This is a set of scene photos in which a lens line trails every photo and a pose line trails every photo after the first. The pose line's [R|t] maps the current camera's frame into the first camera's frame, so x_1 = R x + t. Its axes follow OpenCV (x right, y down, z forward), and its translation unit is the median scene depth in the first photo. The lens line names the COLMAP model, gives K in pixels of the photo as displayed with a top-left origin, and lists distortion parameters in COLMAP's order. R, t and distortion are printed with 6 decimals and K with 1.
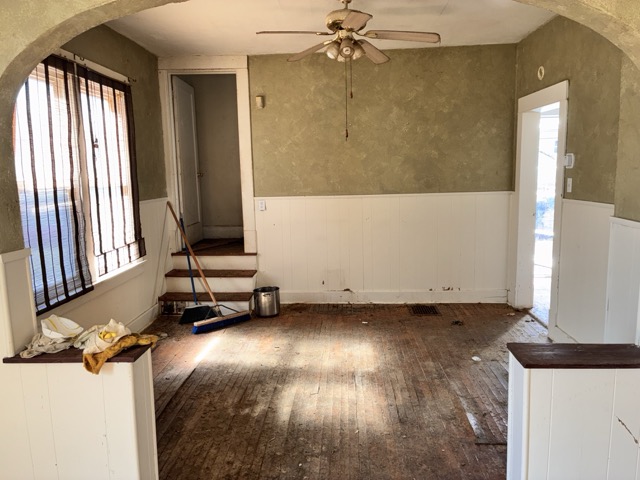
lens RADIAL K [[490.1, 0, 319.3], [0, 490.1, 237.7], [0, 0, 1]] dist [0.006132, -0.006585]
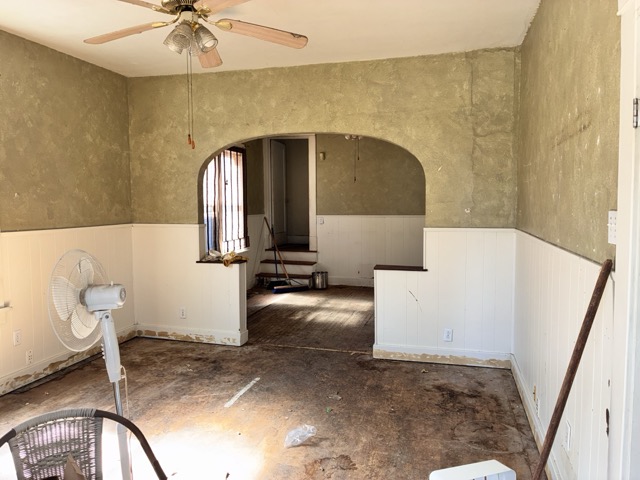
lens RADIAL K [[490.1, 0, 320.6], [0, 490.1, 239.5], [0, 0, 1]] dist [0.006132, -0.006585]
pose [[0.977583, 0.032193, -0.208073, 0.218204], [-0.044397, 0.997540, -0.054251, 0.082784], [0.205815, 0.062273, 0.976608, -0.553156]]
